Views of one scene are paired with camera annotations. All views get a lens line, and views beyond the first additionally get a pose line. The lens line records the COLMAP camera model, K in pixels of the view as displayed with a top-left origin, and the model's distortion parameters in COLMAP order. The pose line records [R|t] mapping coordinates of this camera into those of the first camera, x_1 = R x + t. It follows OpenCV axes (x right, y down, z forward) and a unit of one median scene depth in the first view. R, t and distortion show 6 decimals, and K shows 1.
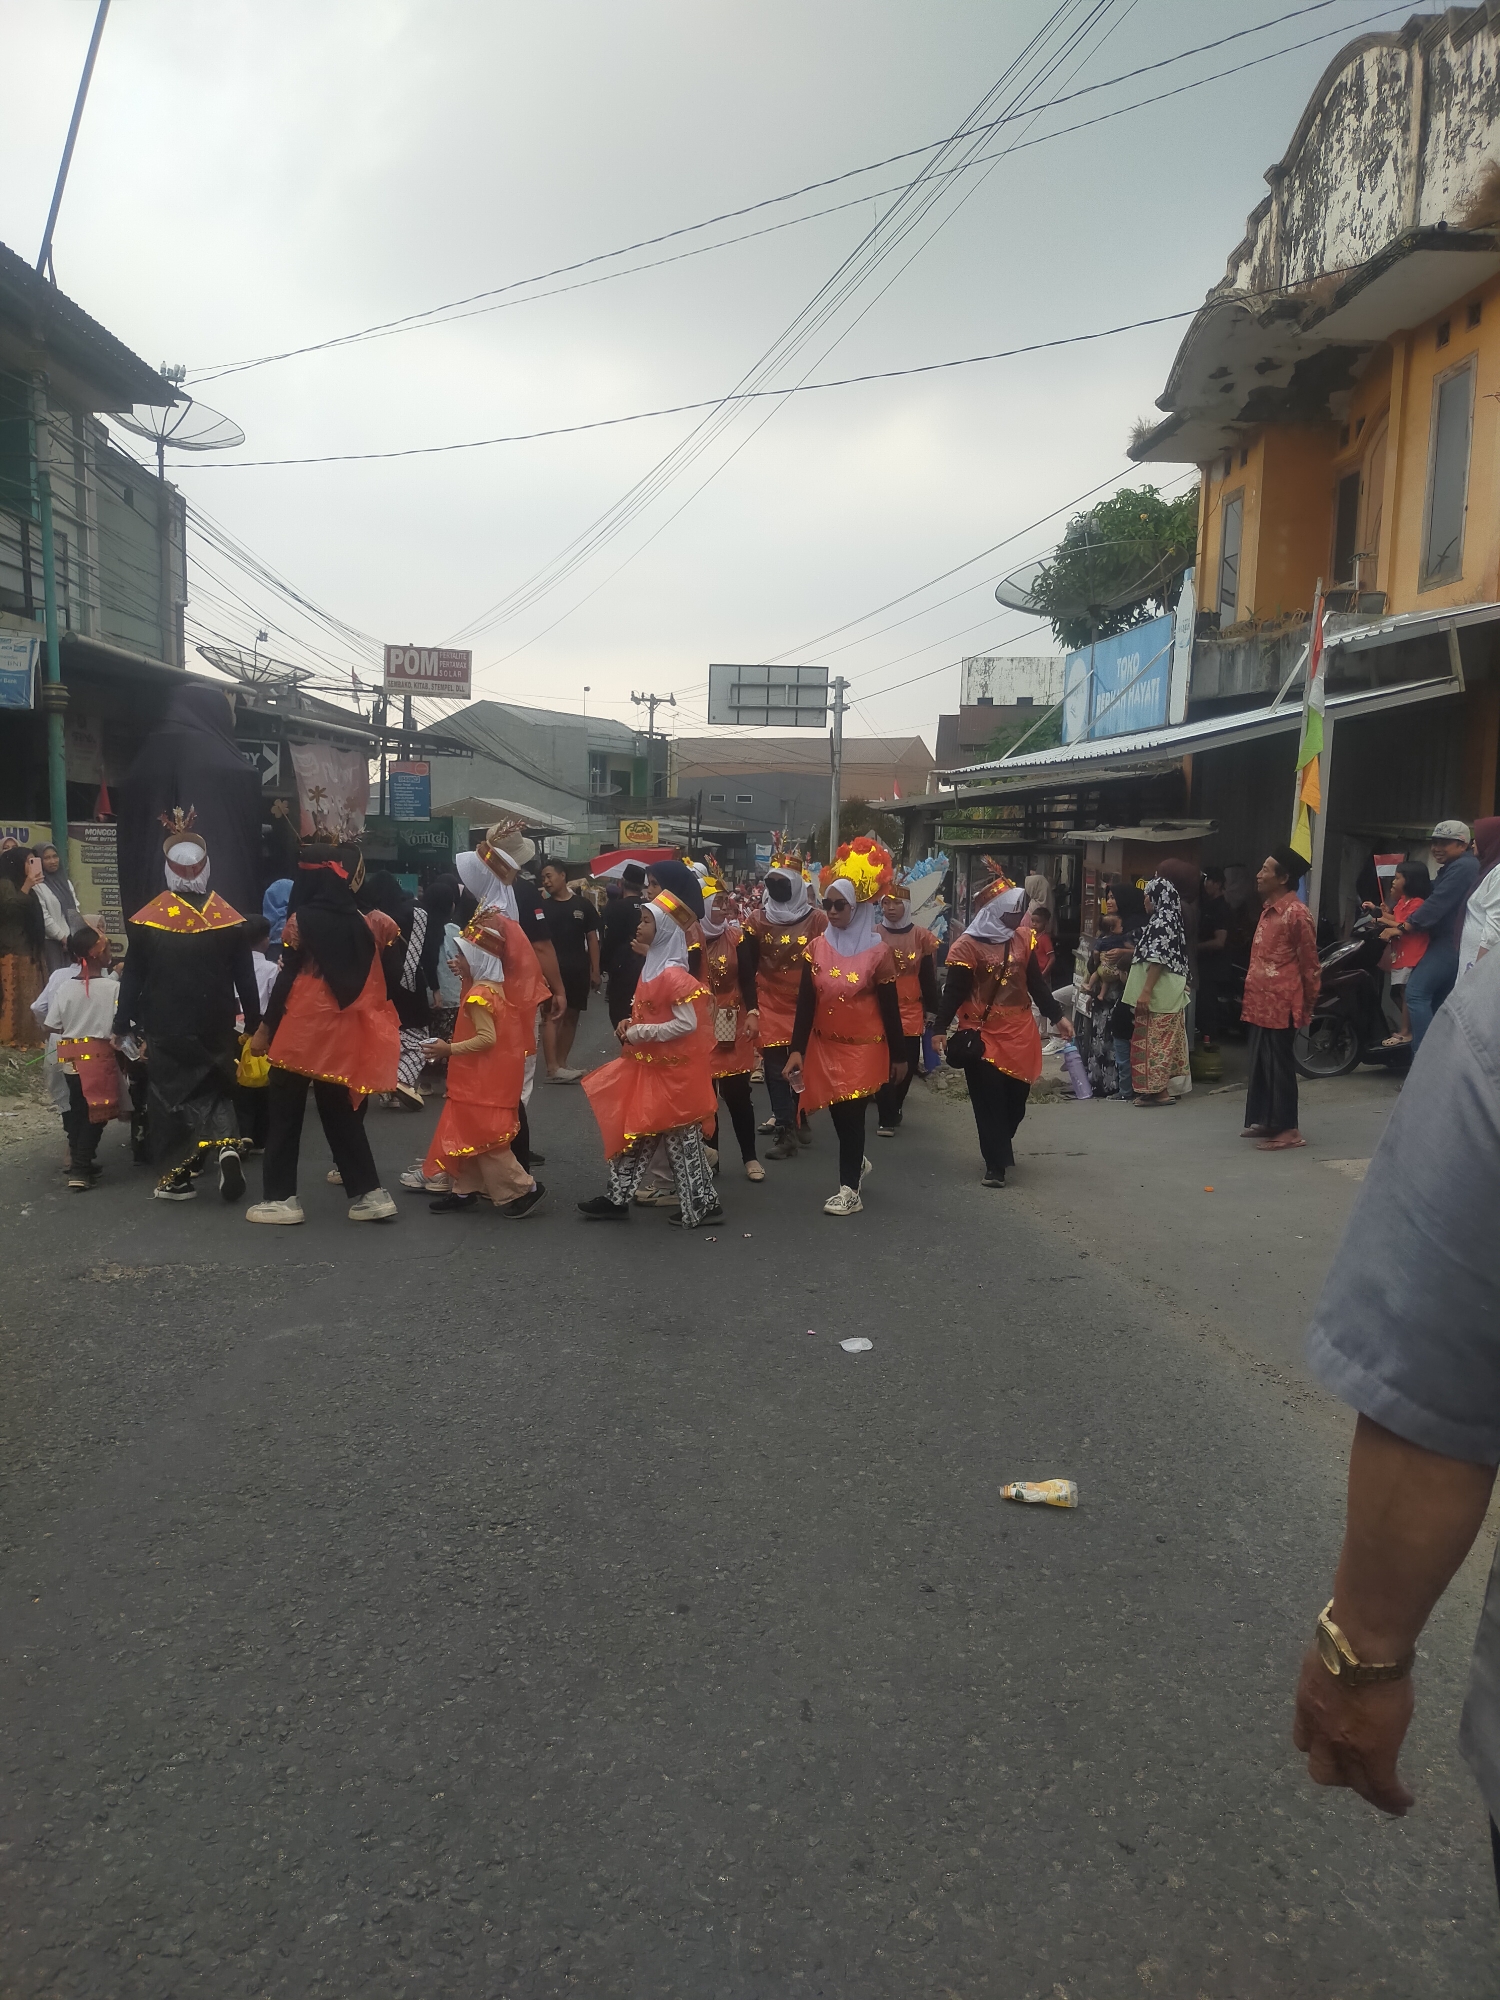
lens RADIAL K [[1502.0, 0, 740.3], [0, 1502.0, 997.8], [0, 0, 1]] dist [0.051722, -0.047142]
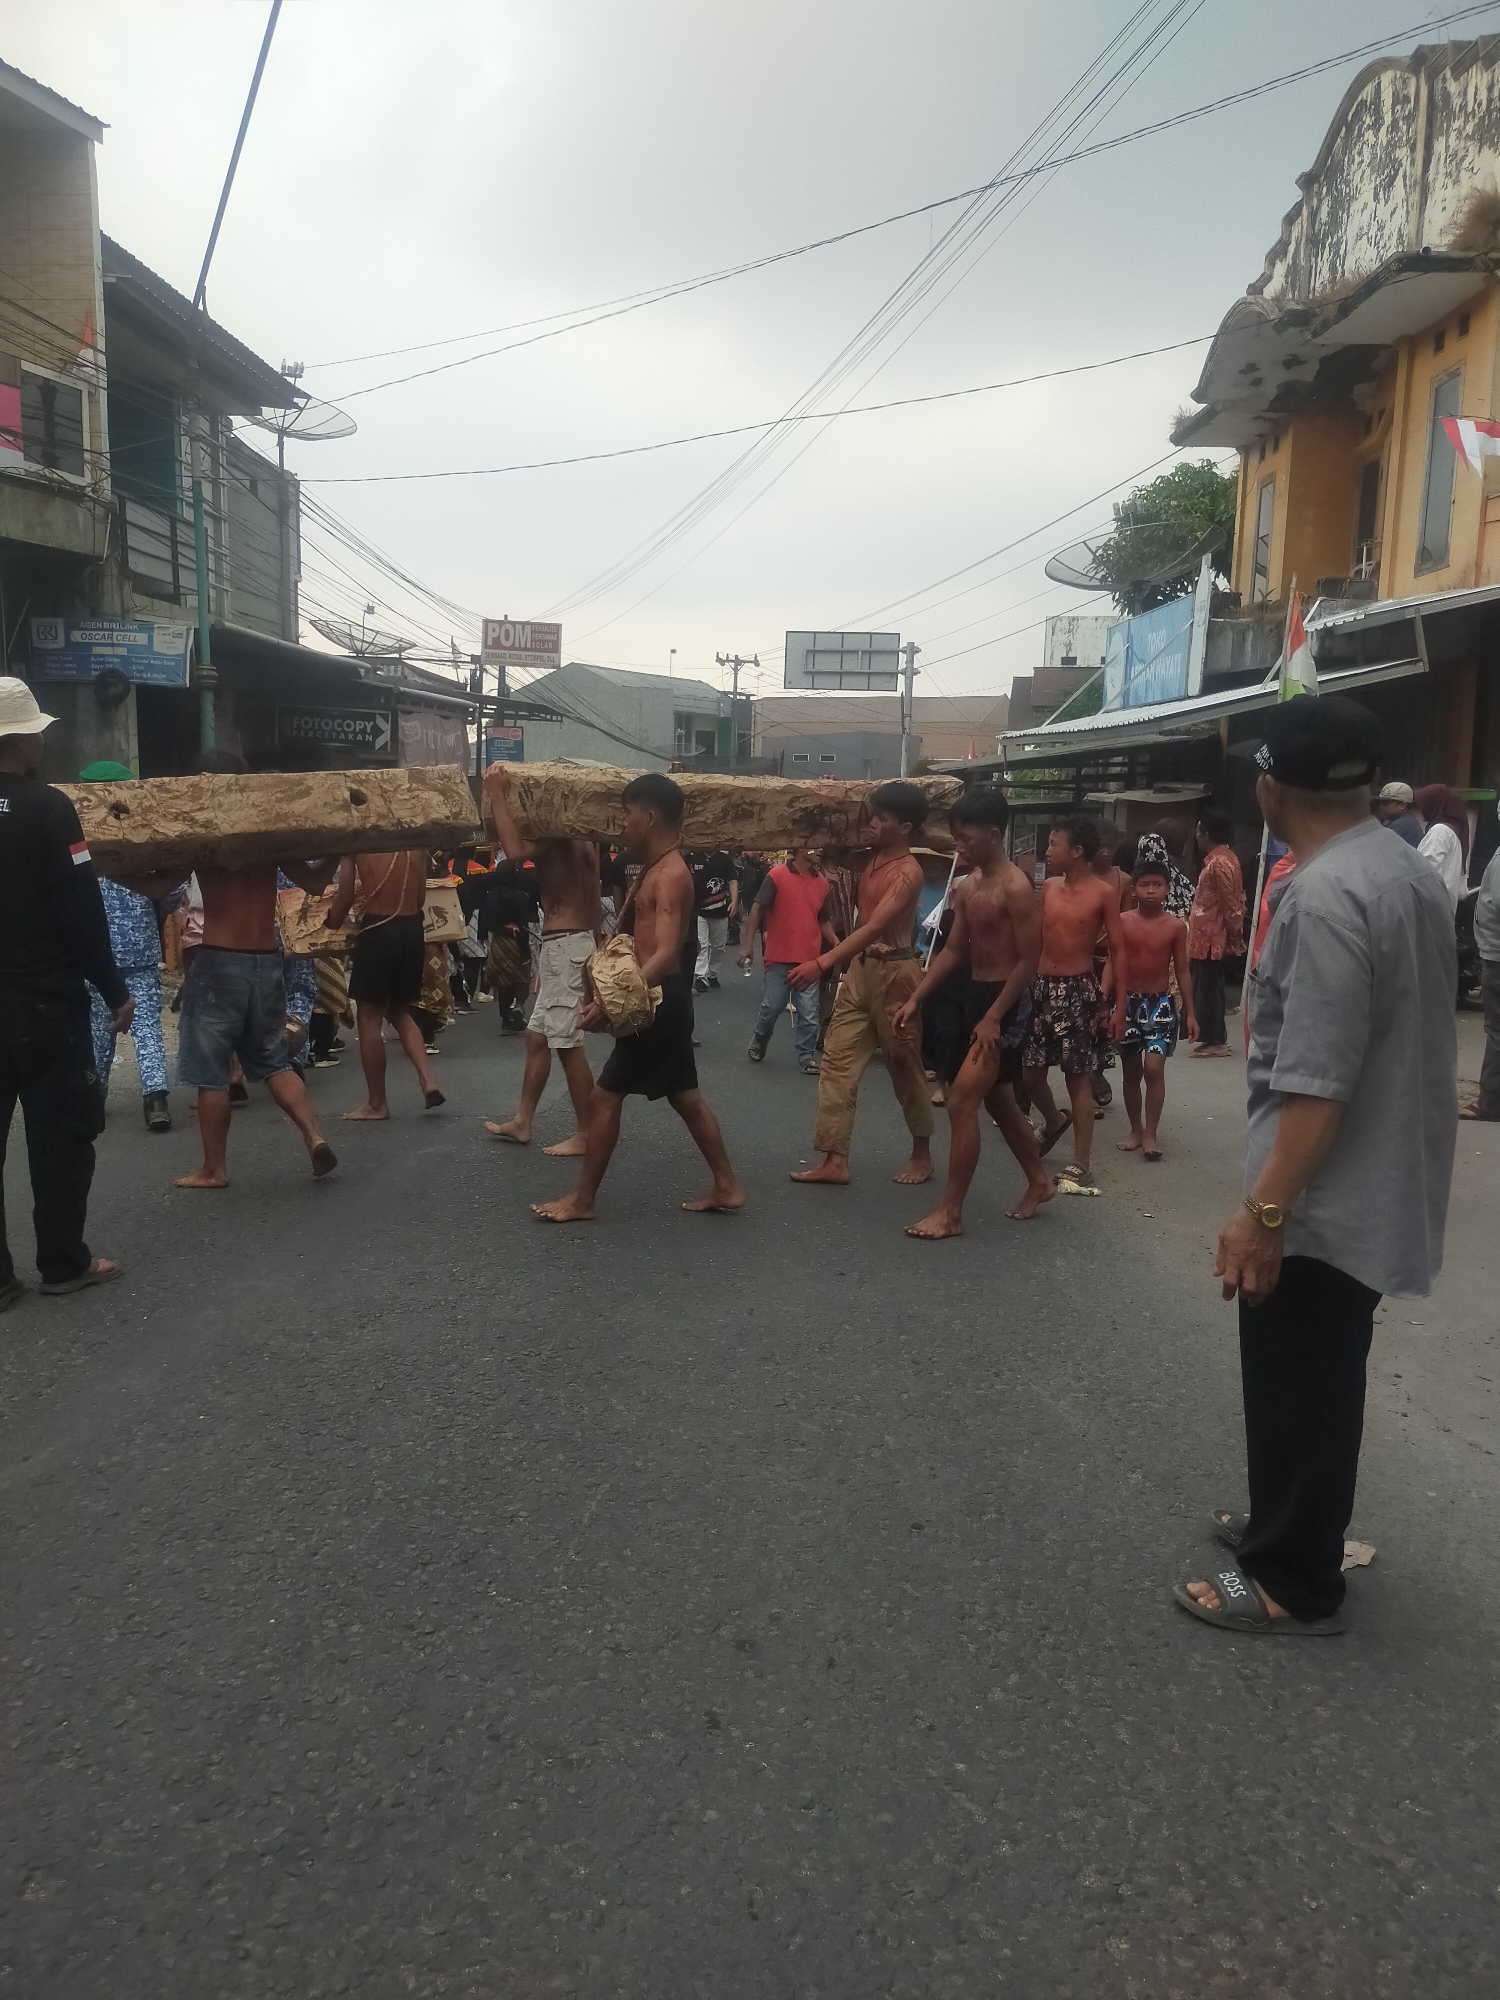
lens RADIAL K [[1571.1, 0, 743.2], [0, 1571.1, 1021.8], [0, 0, 1]] dist [-0.004486, -0.002867]
pose [[0.998109, 0.009731, -0.060694, 0.025165], [-0.007485, 0.999283, 0.037120, 0.013322], [0.061012, -0.036596, 0.997466, -0.137568]]
